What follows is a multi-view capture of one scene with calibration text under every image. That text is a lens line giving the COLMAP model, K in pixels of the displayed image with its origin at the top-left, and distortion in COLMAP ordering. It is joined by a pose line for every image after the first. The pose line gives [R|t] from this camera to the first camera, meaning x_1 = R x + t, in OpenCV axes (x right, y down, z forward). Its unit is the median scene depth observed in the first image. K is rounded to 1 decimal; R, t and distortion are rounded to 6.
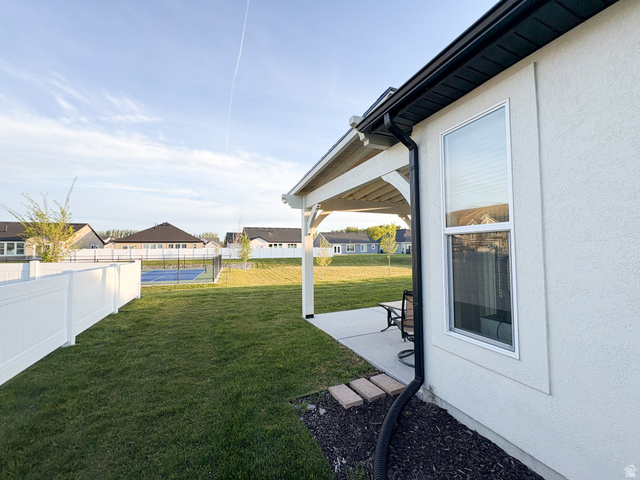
lens RADIAL K [[254.9, 0, 318.7], [0, 254.9, 238.9], [0, 0, 1]] dist [0.001394, -0.000319]
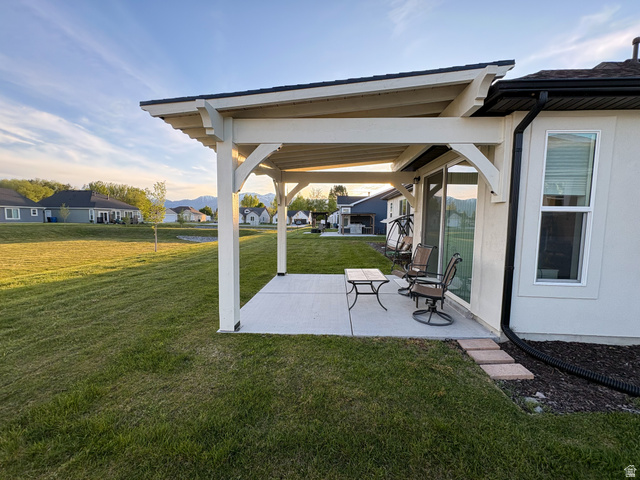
lens RADIAL K [[254.9, 0, 318.7], [0, 254.9, 238.9], [0, 0, 1]] dist [0.001394, -0.000319]
pose [[0.451920, -0.050389, 0.890634, -0.747777], [-0.055885, 0.994843, 0.084641, 0.047363], [-0.890306, -0.088024, 0.446773, 0.876804]]
